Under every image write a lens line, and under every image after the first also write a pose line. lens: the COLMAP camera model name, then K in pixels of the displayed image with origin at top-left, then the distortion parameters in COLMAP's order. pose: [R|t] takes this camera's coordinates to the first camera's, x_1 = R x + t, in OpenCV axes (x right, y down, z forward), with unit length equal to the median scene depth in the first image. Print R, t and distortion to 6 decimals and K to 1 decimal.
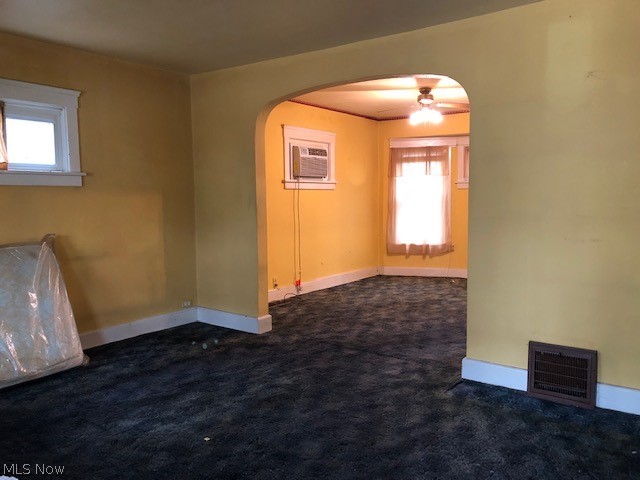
lens RADIAL K [[516.7, 0, 322.5], [0, 516.7, 242.4], [0, 0, 1]] dist [0.092667, -0.132898]
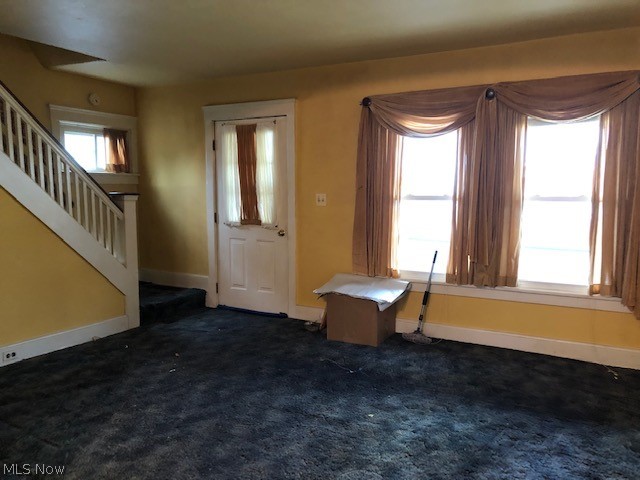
lens RADIAL K [[516.7, 0, 322.5], [0, 516.7, 242.4], [0, 0, 1]] dist [0.092667, -0.132898]
pose [[-0.990280, 0.020331, -0.137591, 0.010403], [-0.005945, 0.982167, 0.187917, -0.079209], [0.138958, 0.186908, -0.972500, 0.827674]]
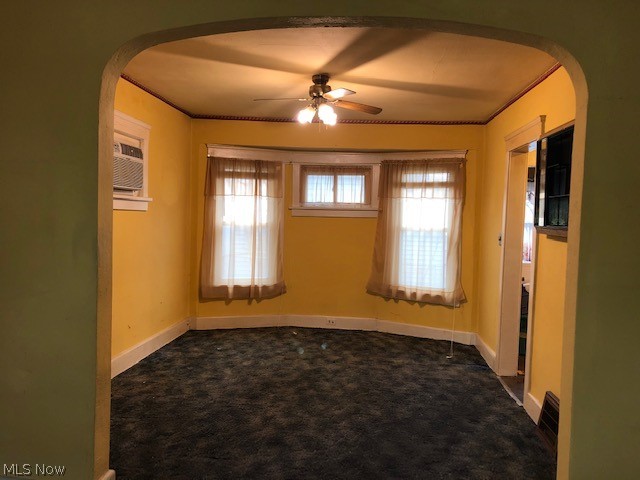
lens RADIAL K [[516.7, 0, 322.5], [0, 516.7, 242.4], [0, 0, 1]] dist [0.092667, -0.132898]
pose [[0.850450, 0.010757, 0.525946, -0.147496], [0.006319, 0.999510, -0.030660, -0.044126], [-0.526018, 0.029398, 0.849965, 0.351159]]
